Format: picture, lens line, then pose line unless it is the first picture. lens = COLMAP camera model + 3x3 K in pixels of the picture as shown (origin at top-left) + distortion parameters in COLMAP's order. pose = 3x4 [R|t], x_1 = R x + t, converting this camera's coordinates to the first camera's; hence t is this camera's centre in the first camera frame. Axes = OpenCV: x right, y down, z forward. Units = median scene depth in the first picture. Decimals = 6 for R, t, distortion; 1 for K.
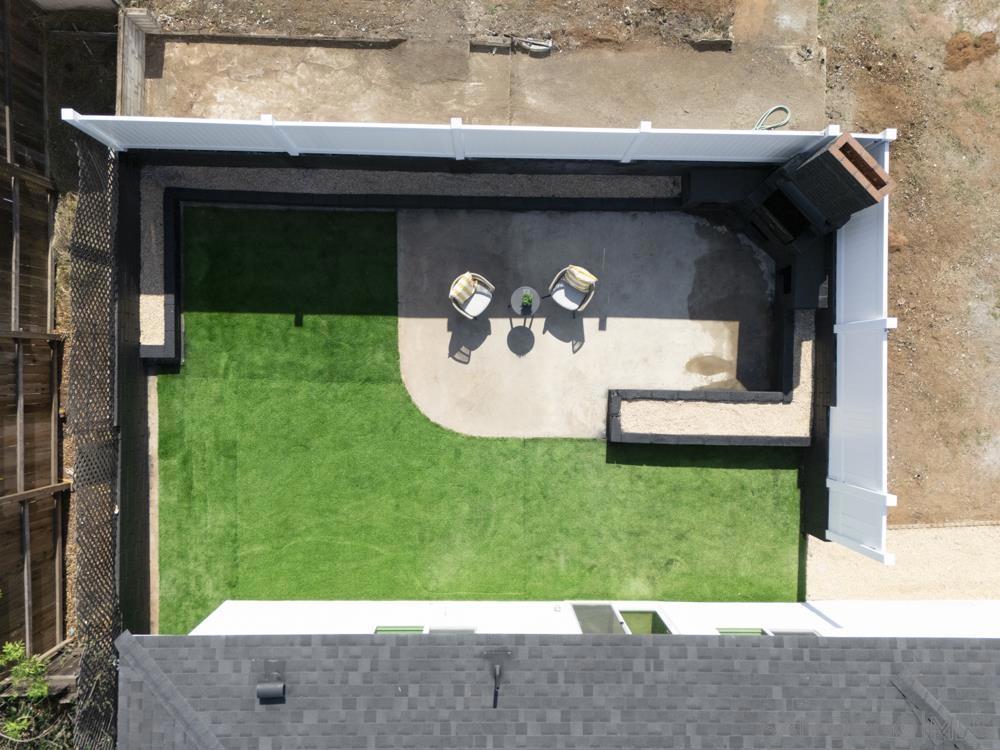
lens RADIAL K [[732.4, 0, 499.4], [0, 732.4, 375.3], [0, 0, 1]] dist [0.076538, -0.070114]
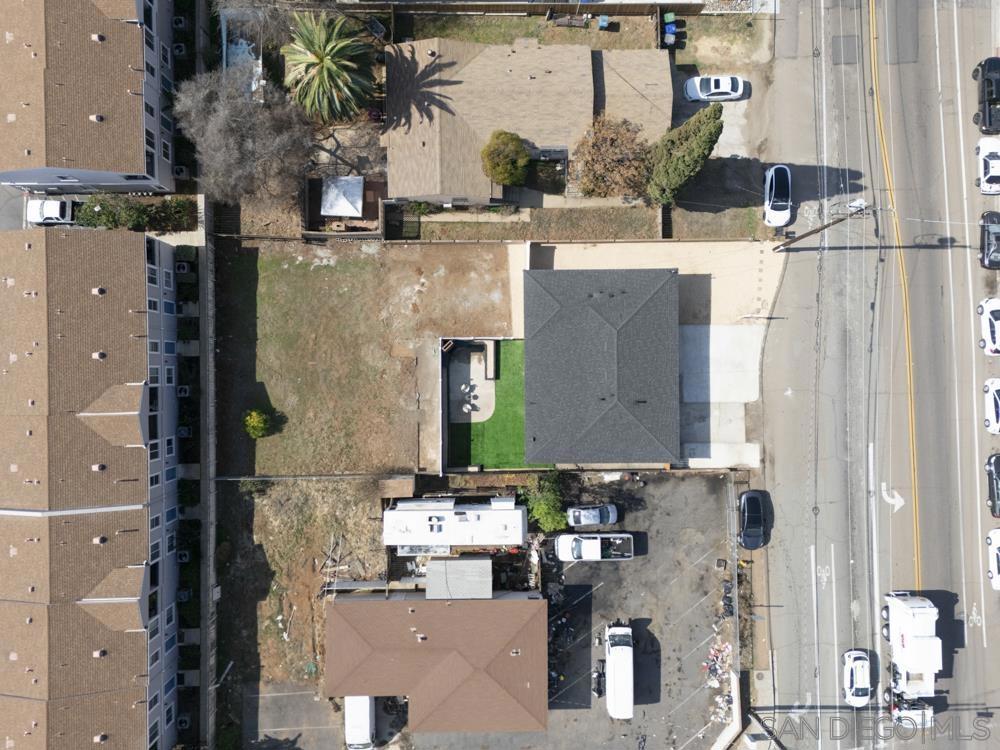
lens RADIAL K [[732.4, 0, 499.4], [0, 732.4, 375.3], [0, 0, 1]] dist [0.076538, -0.070114]
pose [[-0.017030, -0.999399, -0.030195, 0.329977], [0.999544, -0.017770, 0.024411, -0.003609], [-0.024933, -0.029766, 0.999246, -3.976225]]
